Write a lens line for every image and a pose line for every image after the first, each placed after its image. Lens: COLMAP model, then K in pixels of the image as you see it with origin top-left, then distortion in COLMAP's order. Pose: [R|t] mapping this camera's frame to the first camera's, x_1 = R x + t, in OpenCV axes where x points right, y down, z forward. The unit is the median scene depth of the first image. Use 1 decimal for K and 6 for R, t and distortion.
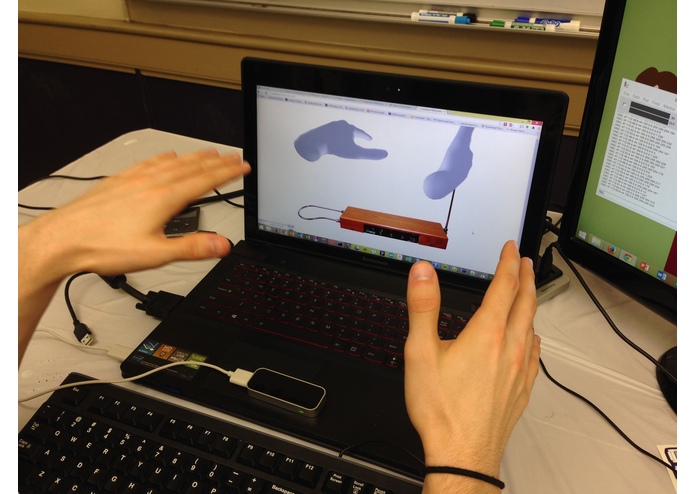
lens RADIAL K [[649.0, 0, 345.6], [0, 649.0, 247.5], [0, 0, 1]] dist [0.071639, 0.000000]
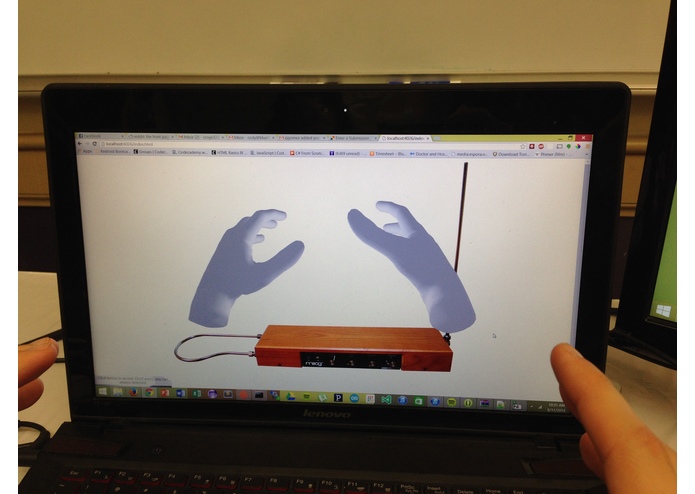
lens RADIAL K [[649.0, 0, 346.2], [0, 649.0, 248.3], [0, 0, 1]] dist [0.071639, 0.000000]
pose [[0.945052, -0.111603, 0.307281, -0.101265], [0.170996, 0.969847, -0.173659, -0.018361], [-0.278635, 0.216661, 0.935639, 0.438232]]
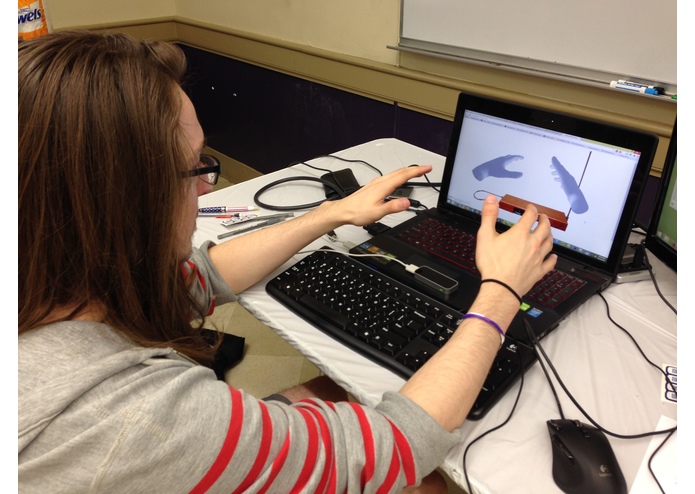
lens RADIAL K [[649.0, 0, 345.4], [0, 649.0, 247.8], [0, 0, 1]] dist [0.071639, 0.000000]
pose [[0.922464, 0.204987, -0.327170, 0.183024], [-0.230556, 0.972198, -0.040932, 0.210270], [0.309684, 0.113189, 0.944078, -0.546818]]
